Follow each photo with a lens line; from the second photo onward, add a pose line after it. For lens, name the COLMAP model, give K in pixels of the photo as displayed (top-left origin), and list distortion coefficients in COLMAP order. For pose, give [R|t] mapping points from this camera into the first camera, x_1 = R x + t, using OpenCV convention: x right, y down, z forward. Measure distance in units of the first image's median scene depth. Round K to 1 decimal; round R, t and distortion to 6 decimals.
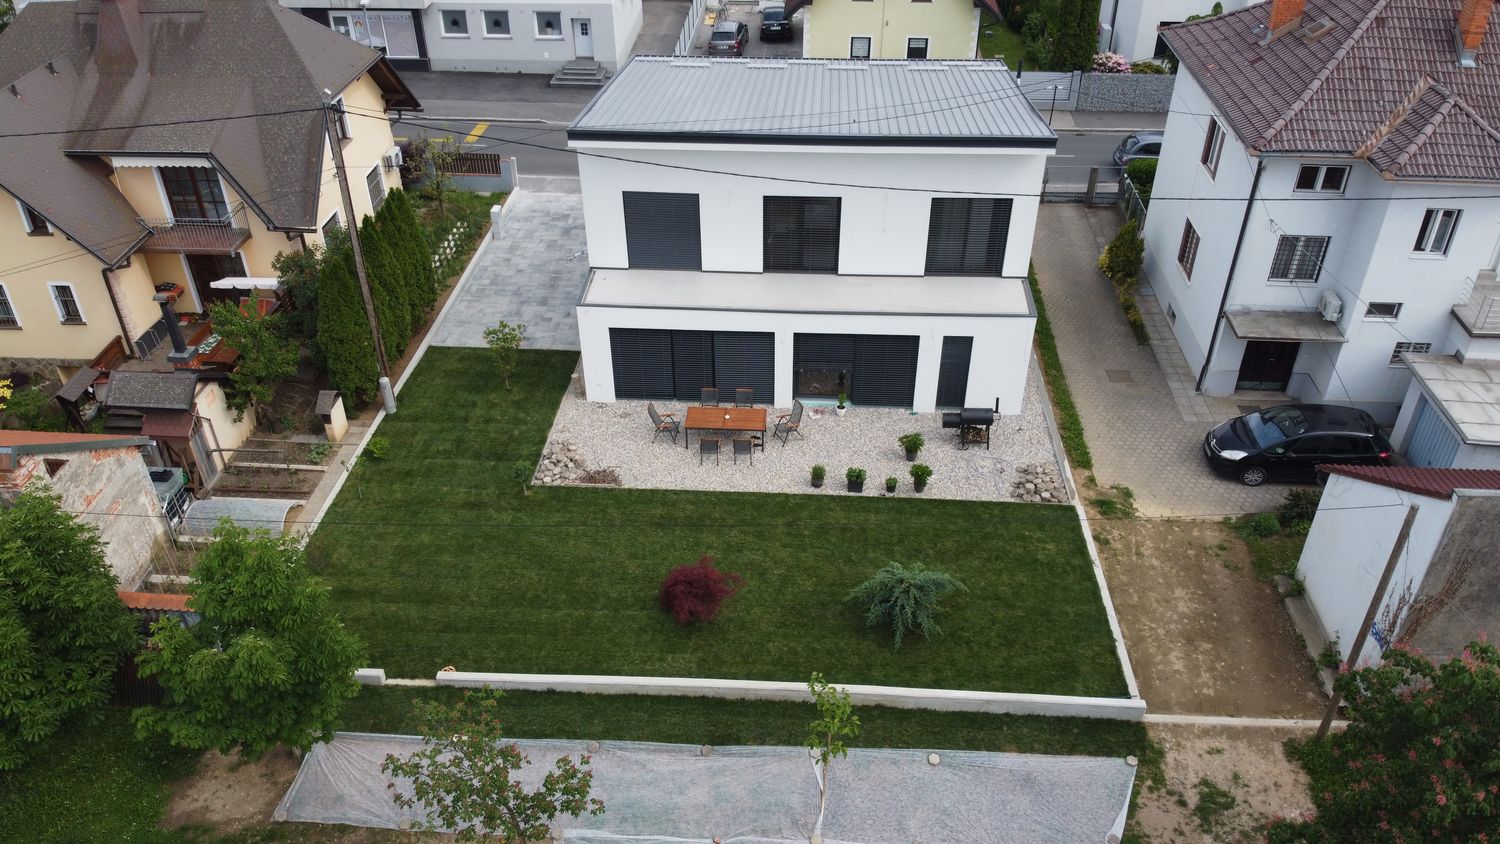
lens RADIAL K [[1106.7, 0, 750.0], [0, 1106.7, 422.0], [0, 0, 1]] dist [0.179840, -0.406633]
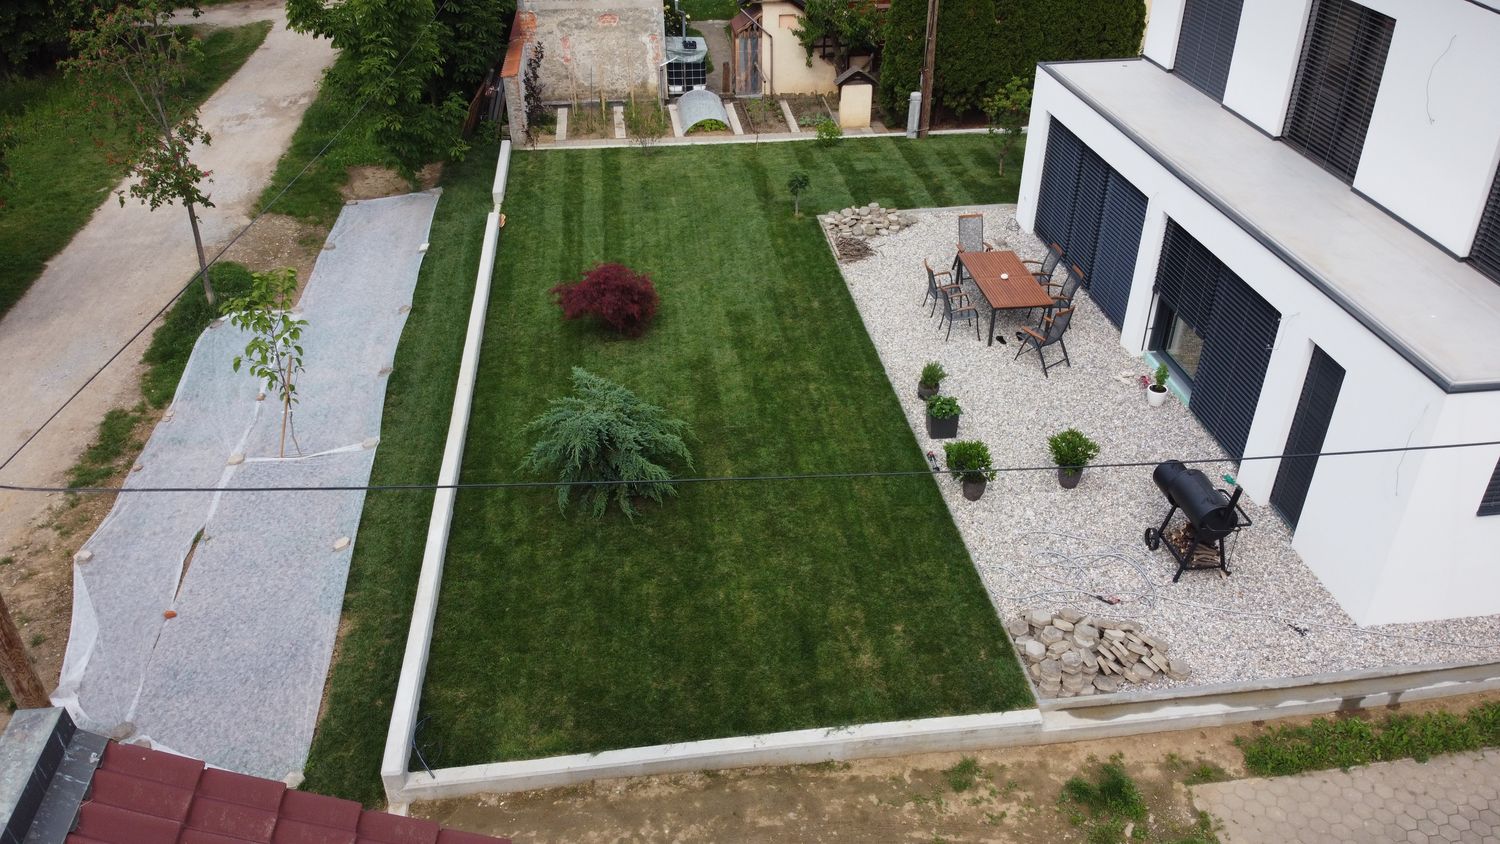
lens RADIAL K [[1106.7, 0, 750.0], [0, 1106.7, 422.0], [0, 0, 1]] dist [0.179840, -0.406633]
pose [[0.186982, 0.533239, -0.825042, 0.530208], [-0.560158, 0.747811, 0.356372, -0.090022], [0.807007, 0.395519, 0.438525, 0.650255]]
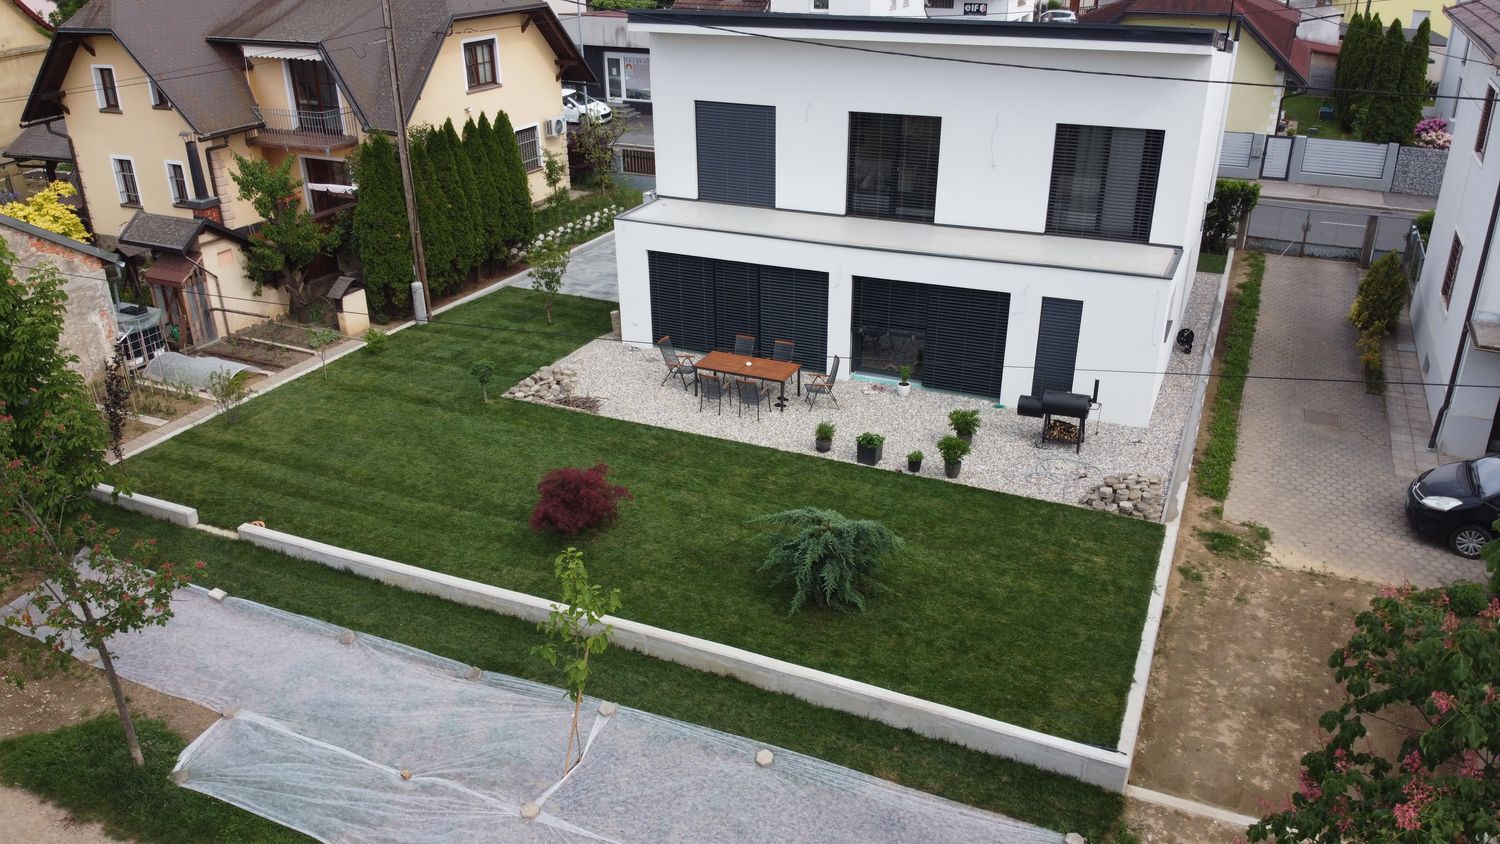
lens RADIAL K [[1106.7, 0, 750.0], [0, 1106.7, 422.0], [0, 0, 1]] dist [0.179840, -0.406633]
pose [[0.935441, 0.148698, -0.320684, 0.249834], [-0.201547, 0.969668, -0.138289, 0.150751], [0.290394, 0.193994, 0.937037, 0.259987]]
